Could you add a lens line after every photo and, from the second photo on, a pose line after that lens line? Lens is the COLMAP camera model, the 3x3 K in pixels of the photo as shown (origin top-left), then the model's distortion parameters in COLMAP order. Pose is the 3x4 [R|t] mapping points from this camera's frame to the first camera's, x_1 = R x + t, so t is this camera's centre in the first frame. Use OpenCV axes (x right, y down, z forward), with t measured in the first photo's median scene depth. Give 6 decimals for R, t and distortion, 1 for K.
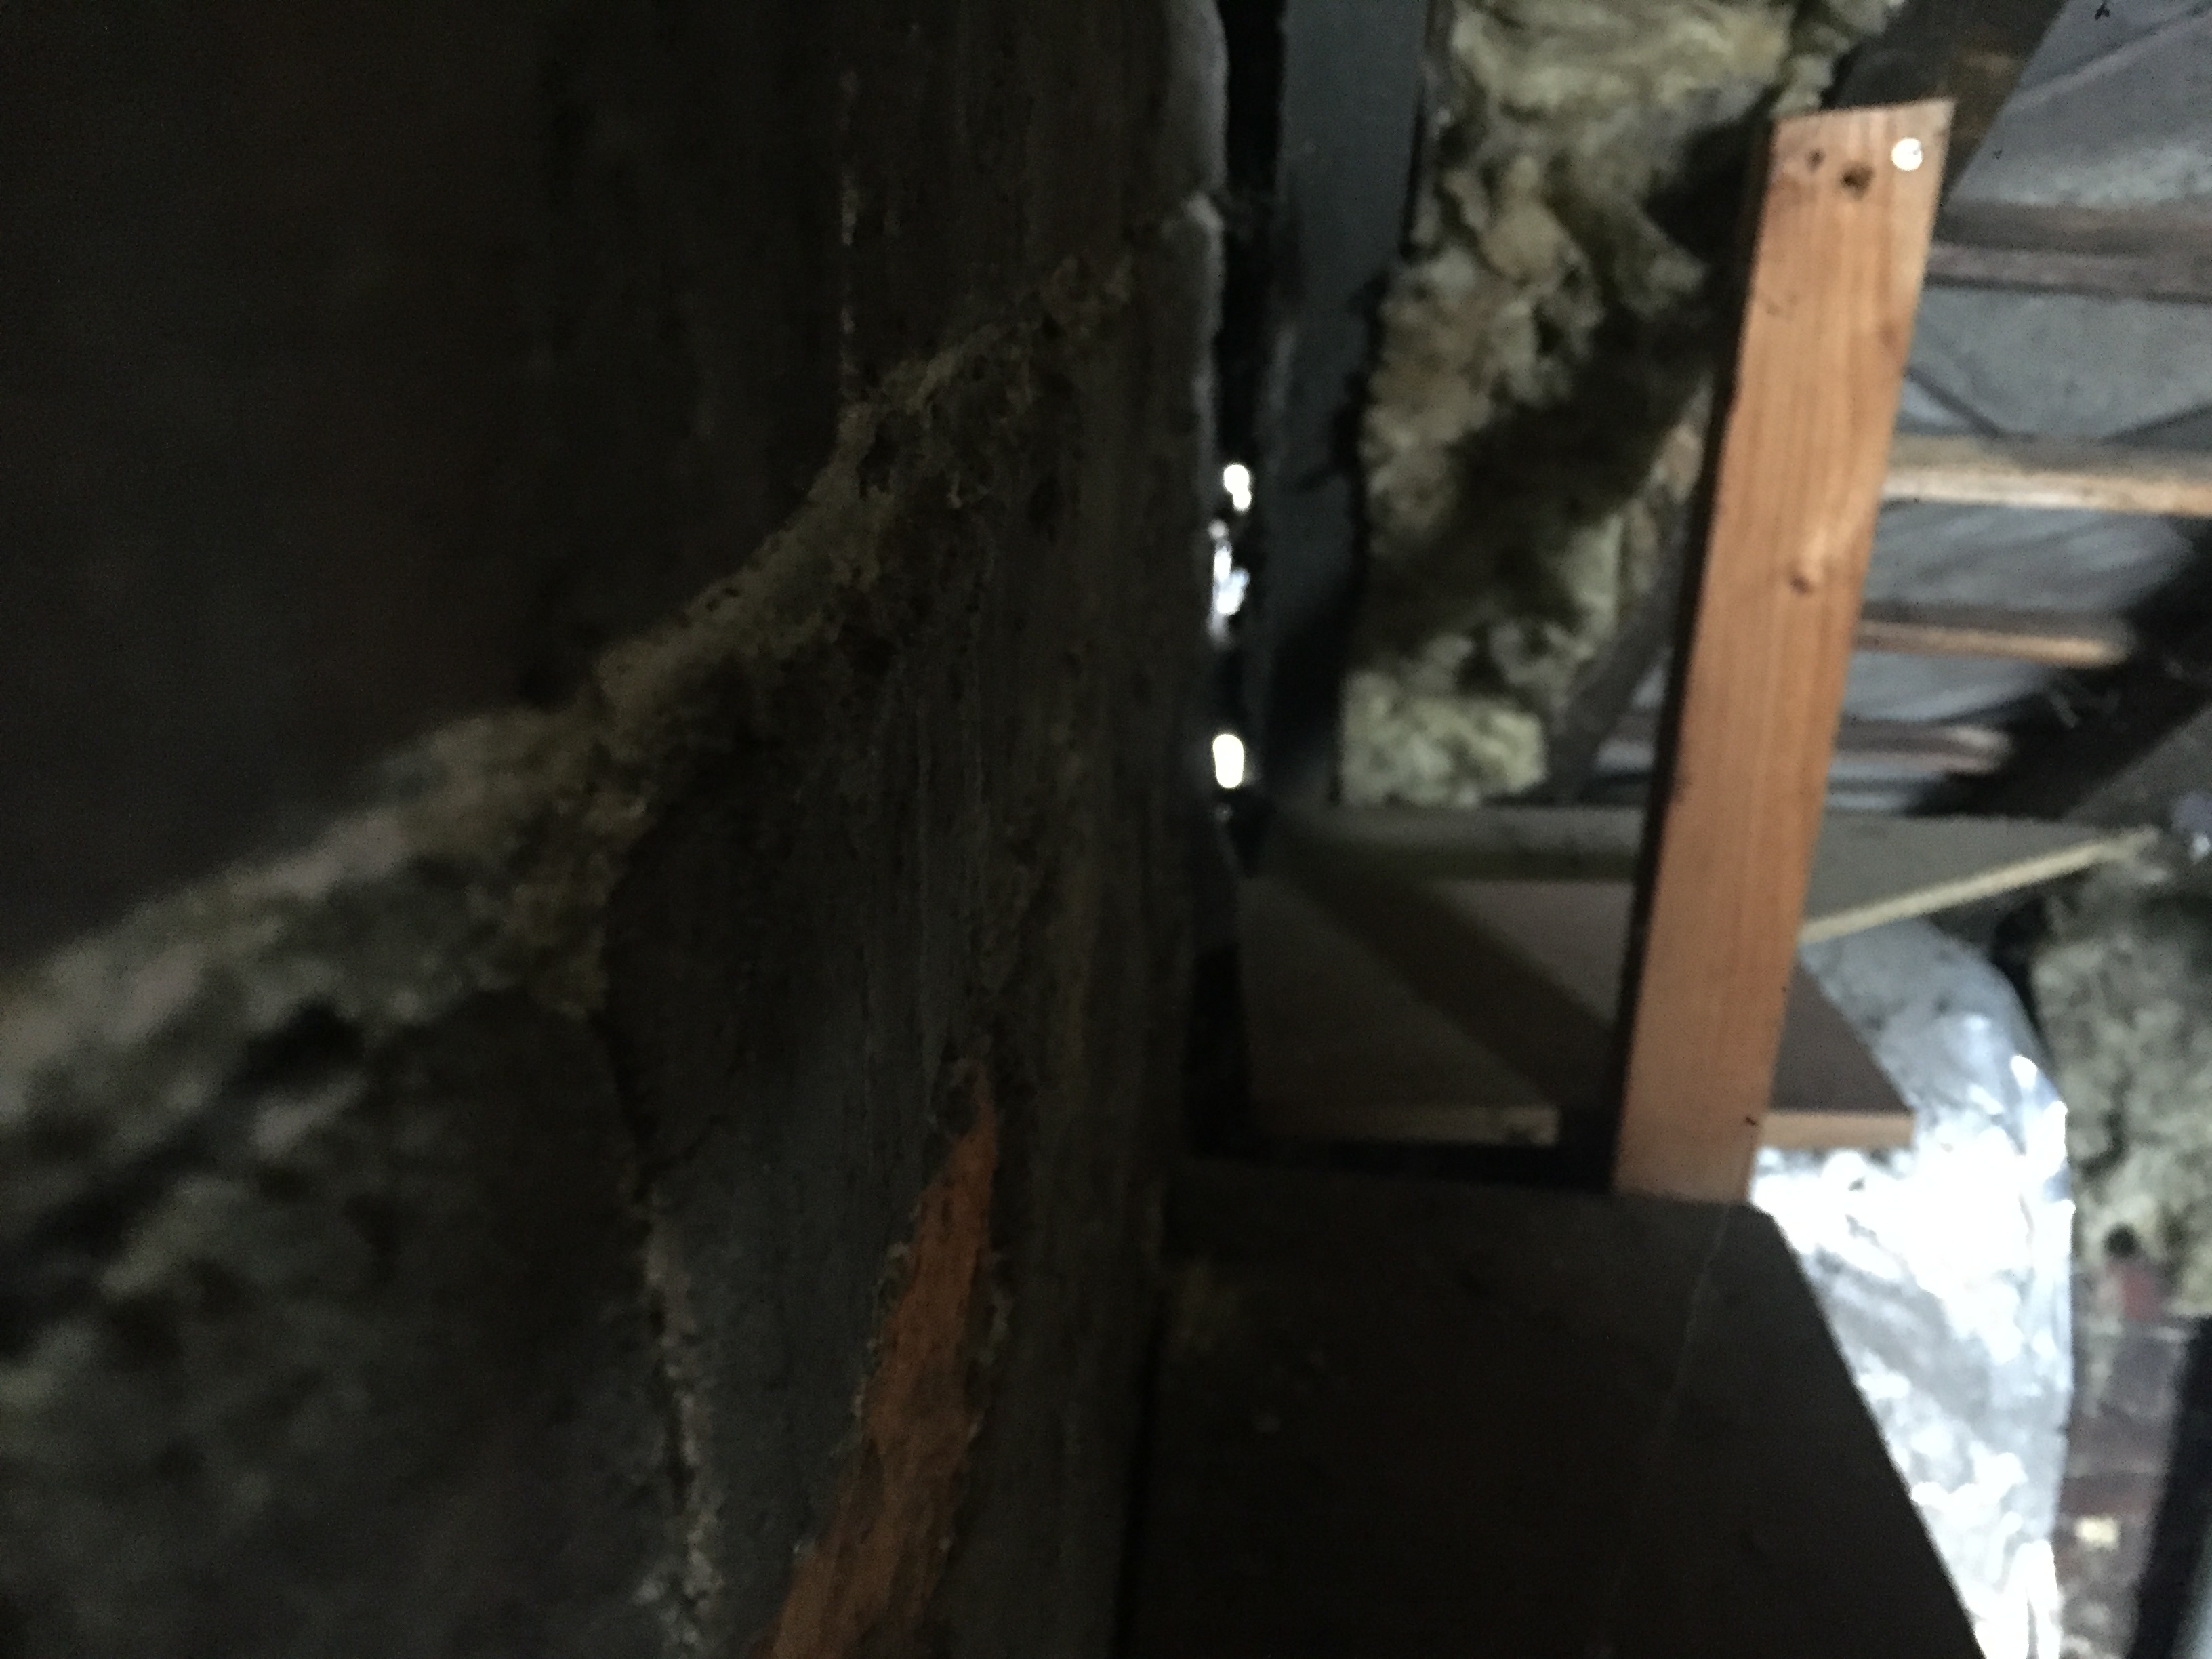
lens RADIAL K [[1844.5, 0, 1106.0], [0, 1844.5, 829.5], [0, 0, 1]] dist [0.093445, -0.106405]
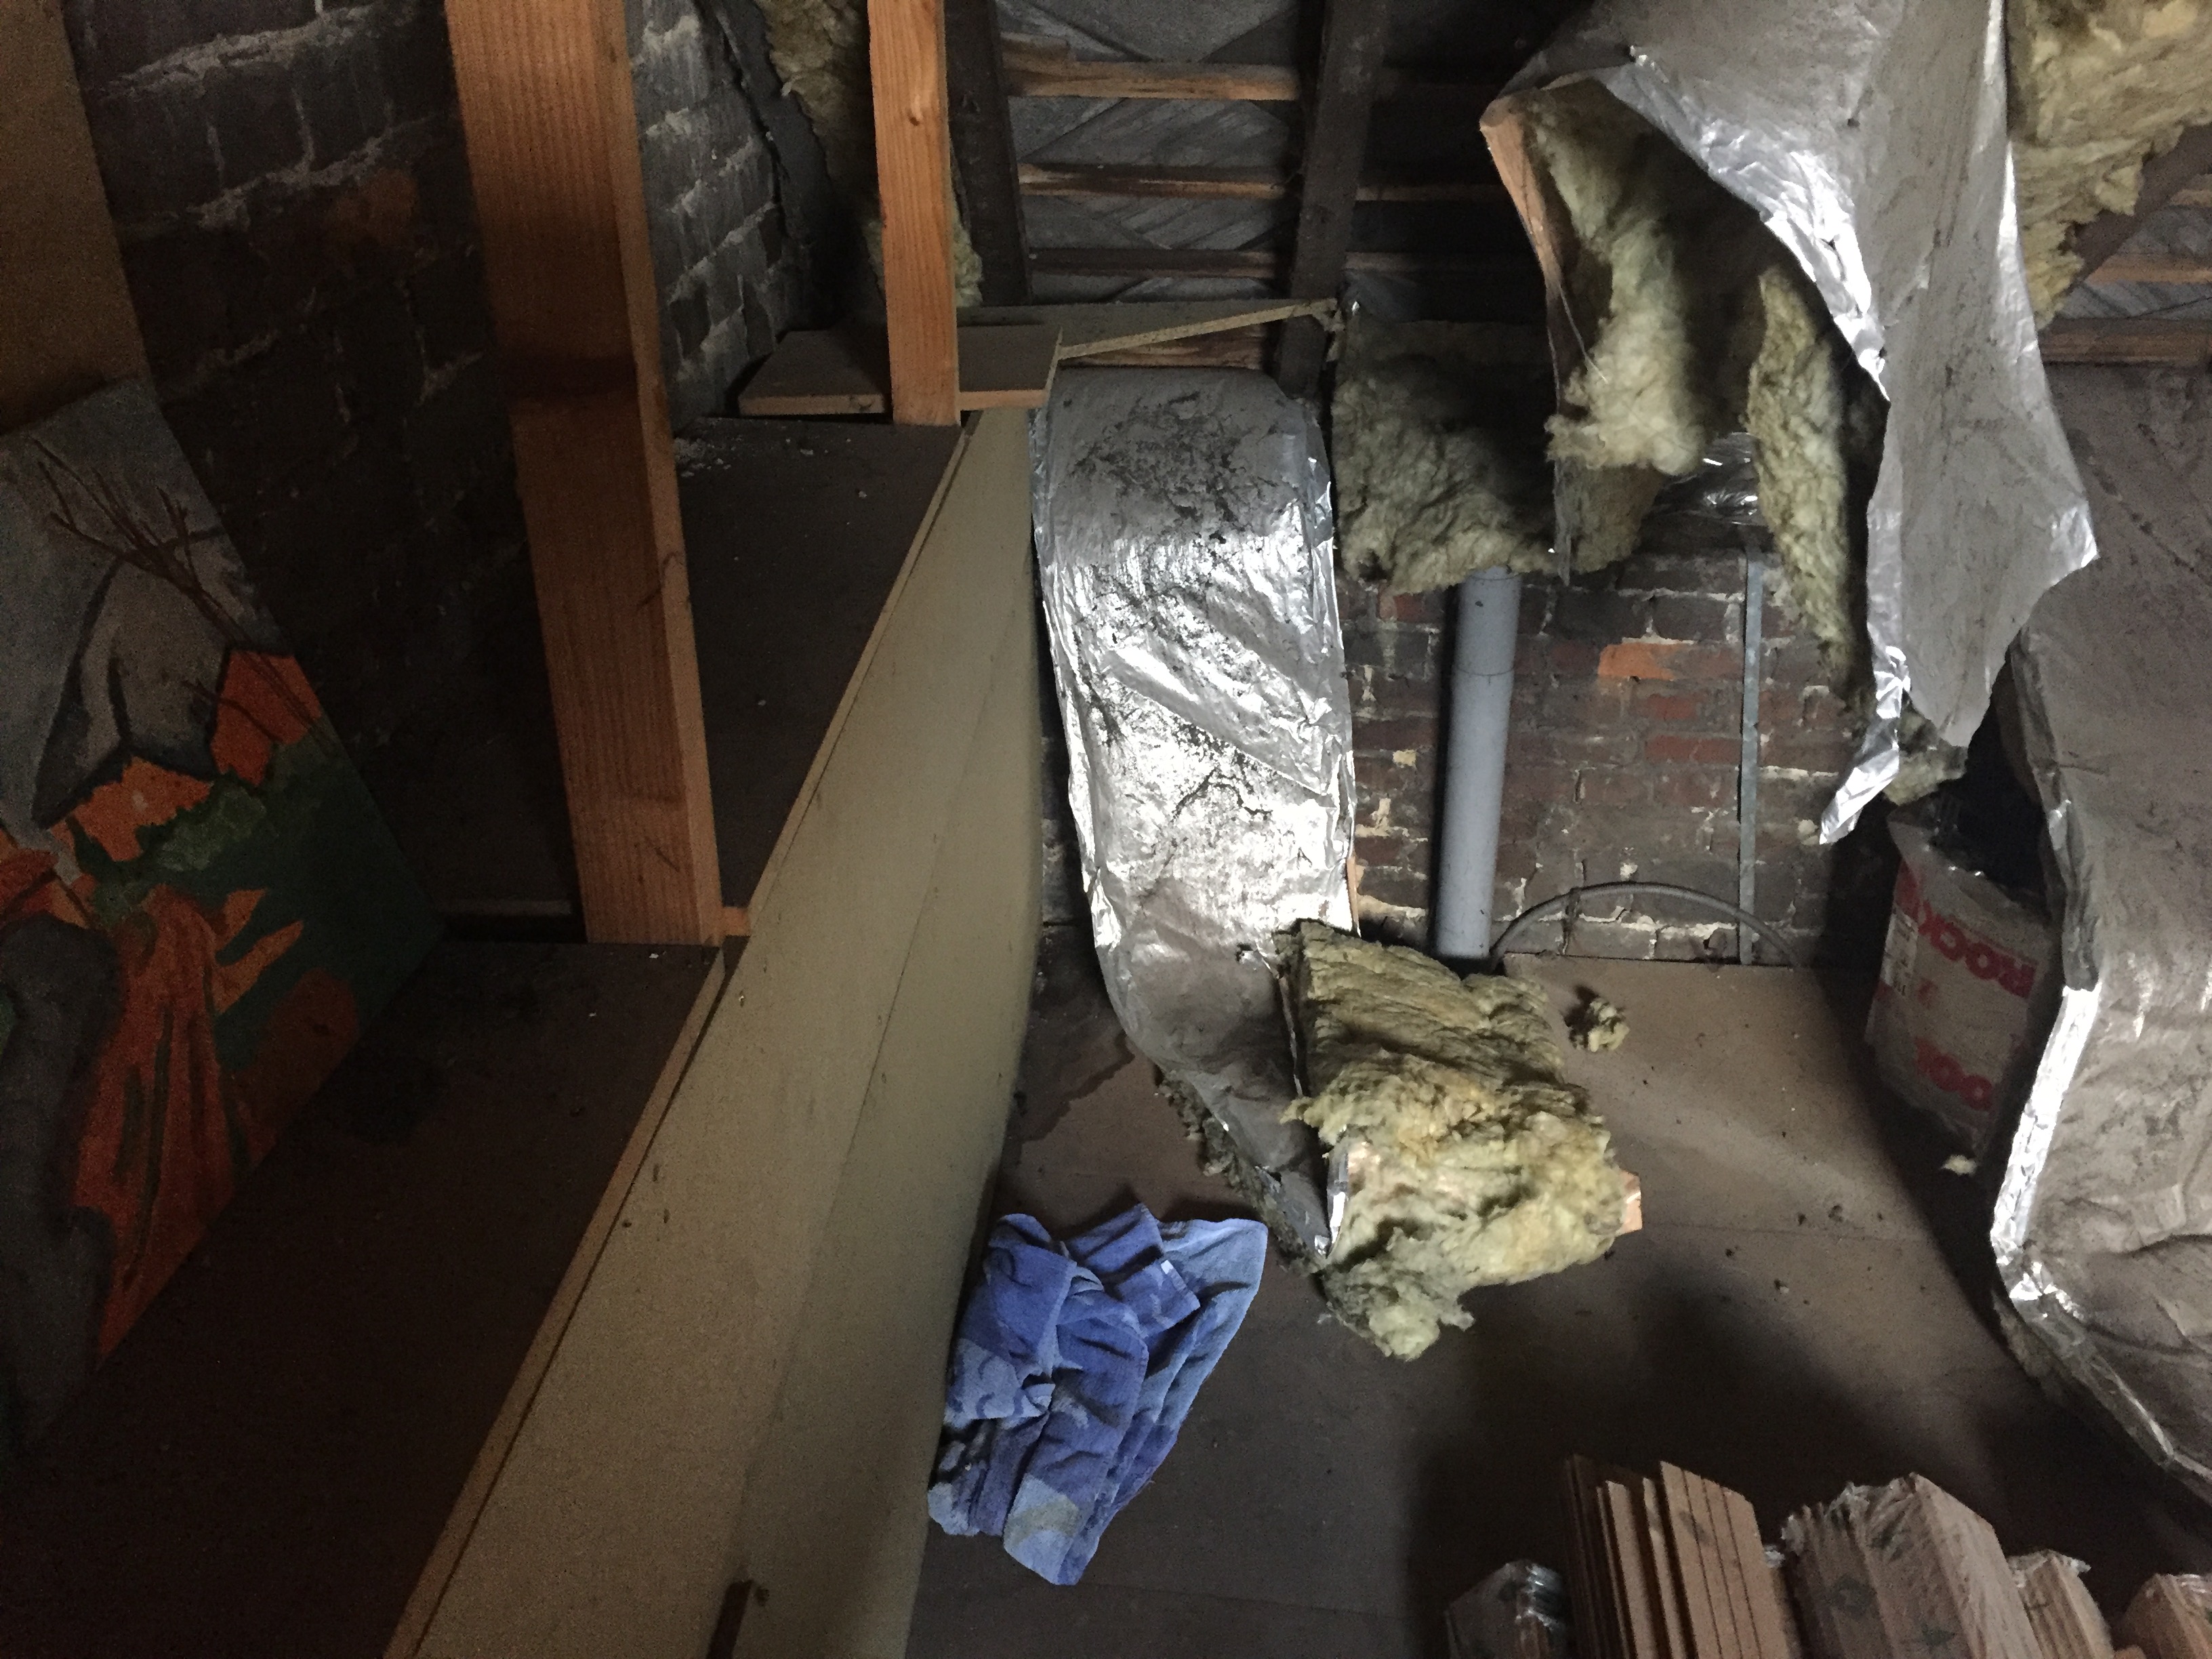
lens RADIAL K [[1844.5, 0, 1106.0], [0, 1844.5, 829.5], [0, 0, 1]] dist [0.093445, -0.106405]
pose [[0.999037, -0.032832, -0.029104, 0.338777], [0.036389, 0.990639, 0.131567, 0.231946], [0.024512, -0.132500, 0.990880, -0.735112]]
